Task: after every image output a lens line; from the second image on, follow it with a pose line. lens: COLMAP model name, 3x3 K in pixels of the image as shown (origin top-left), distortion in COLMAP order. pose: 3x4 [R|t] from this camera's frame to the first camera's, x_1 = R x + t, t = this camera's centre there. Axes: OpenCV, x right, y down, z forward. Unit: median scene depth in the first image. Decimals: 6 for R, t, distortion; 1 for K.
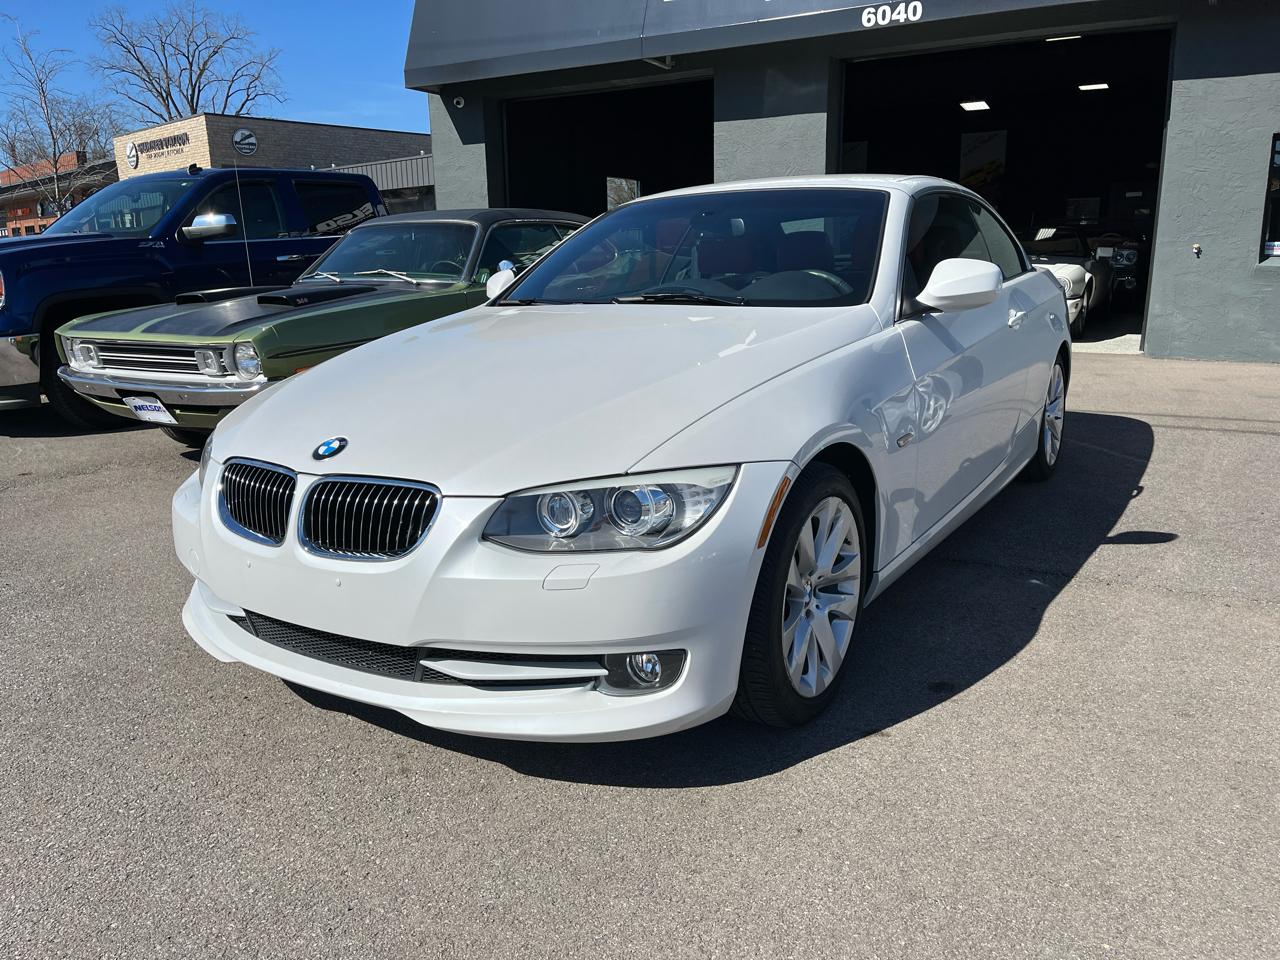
lens RADIAL K [[963.1, 0, 639.2], [0, 963.1, 485.3], [0, 0, 1]] dist [0.087993, -0.116518]
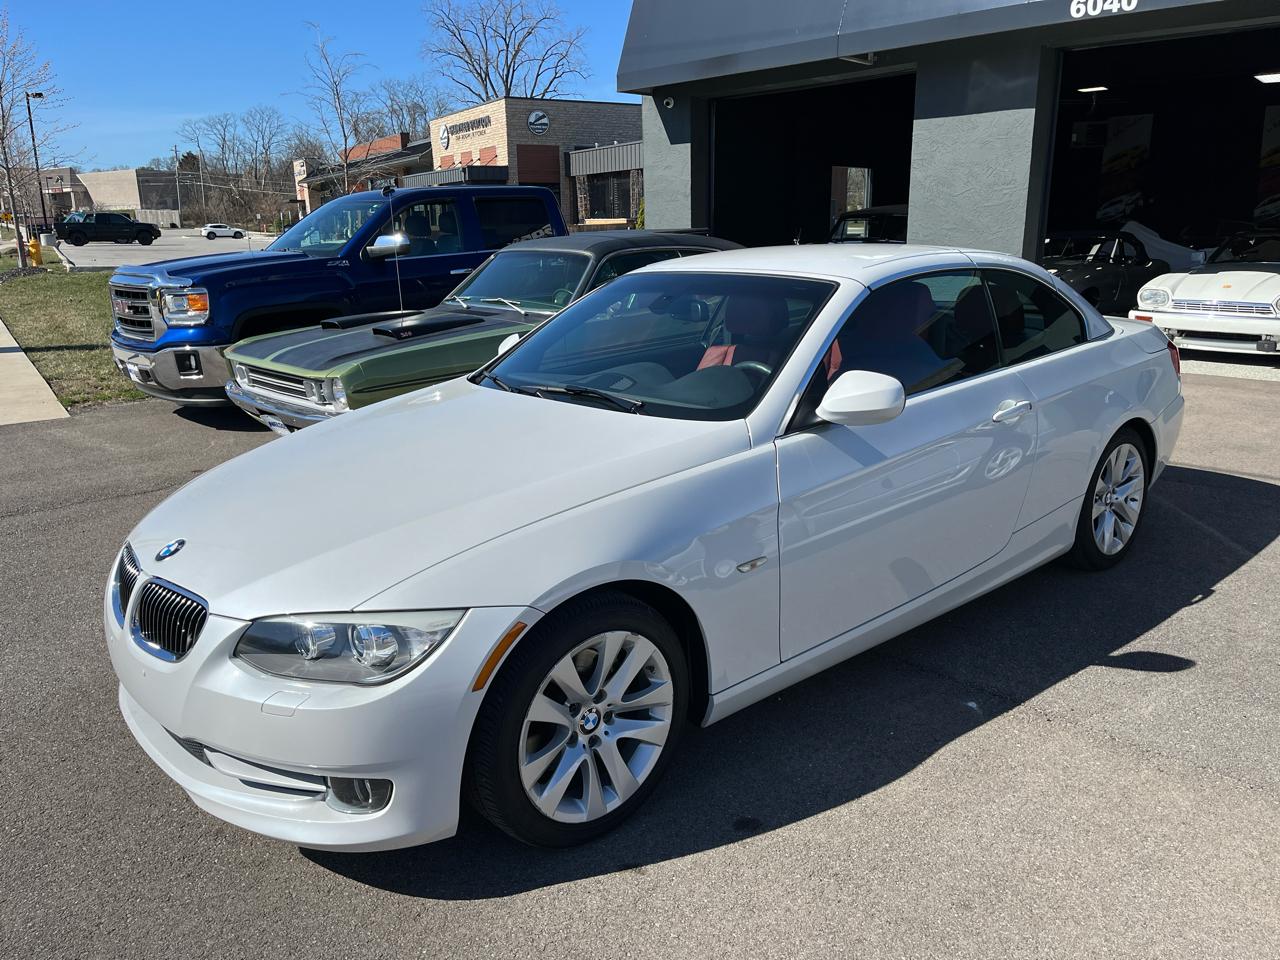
lens RADIAL K [[963.1, 0, 648.0], [0, 963.1, 483.0], [0, 0, 1]] dist [0.087993, -0.116518]
pose [[0.960049, 0.075691, -0.269401, 0.193048], [-0.067129, 0.996907, 0.040870, -0.073197], [0.271661, -0.021153, 0.962160, 0.012916]]
